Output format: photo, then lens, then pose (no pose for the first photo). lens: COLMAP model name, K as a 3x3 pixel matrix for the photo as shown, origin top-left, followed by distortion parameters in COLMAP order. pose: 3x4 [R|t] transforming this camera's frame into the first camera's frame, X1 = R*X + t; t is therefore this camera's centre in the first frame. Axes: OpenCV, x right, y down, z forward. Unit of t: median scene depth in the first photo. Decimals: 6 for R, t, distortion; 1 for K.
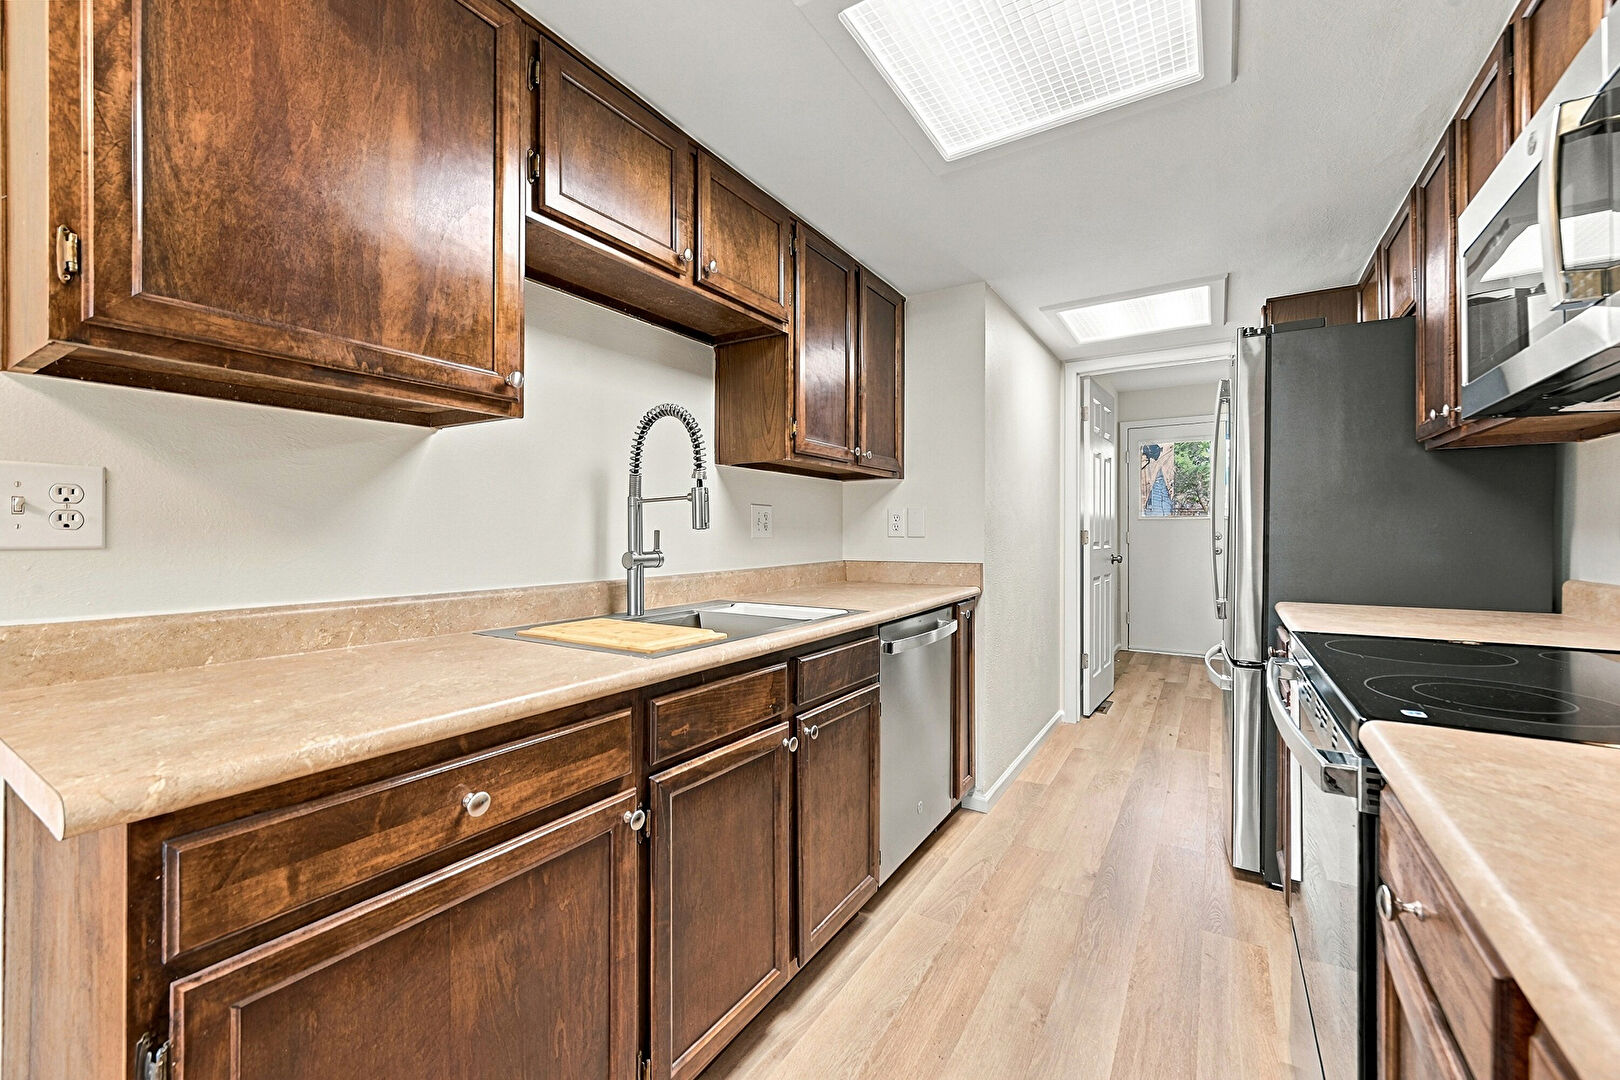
lens RADIAL K [[650.7, 0, 807.7], [0, 650.7, 533.4], [0, 0, 1]] dist [0.000760, -0.000043]
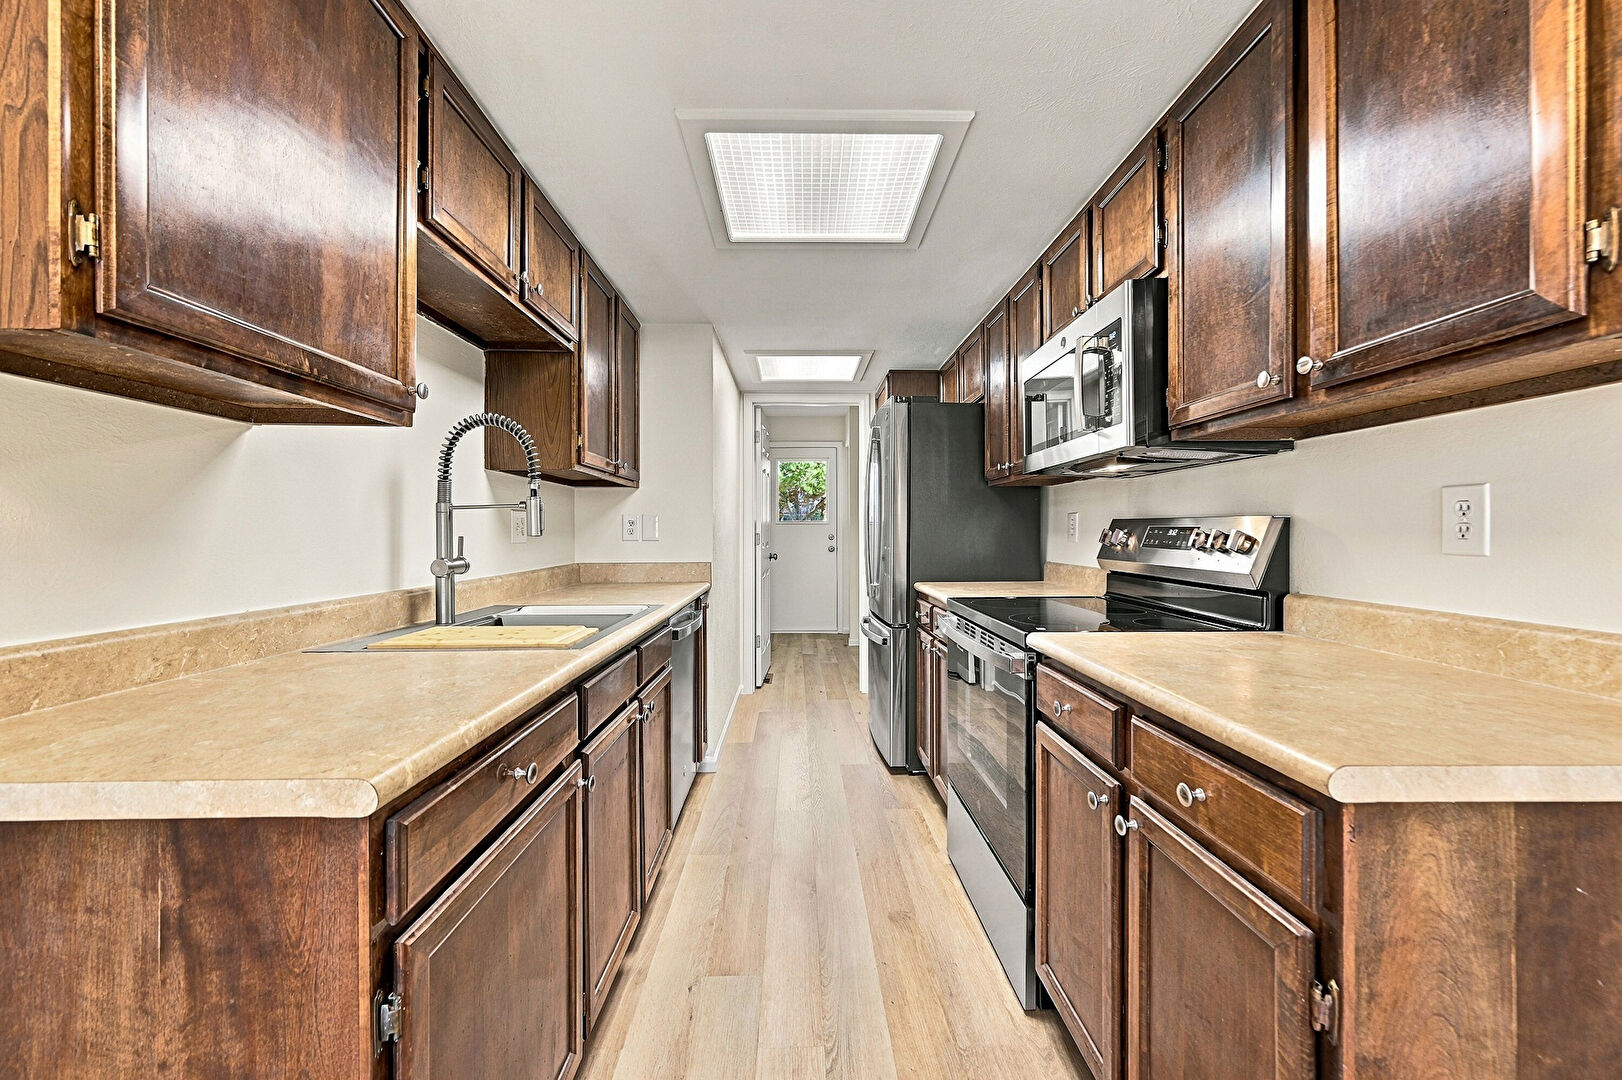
lens RADIAL K [[651.5, 0, 812.1], [0, 651.5, 535.1], [0, 0, 1]] dist [0.000760, -0.000043]
pose [[0.829991, -0.004352, 0.557760, -0.349675], [0.003765, 0.999990, 0.002201, -0.007930], [-0.557765, 0.000273, 0.829999, -0.125391]]
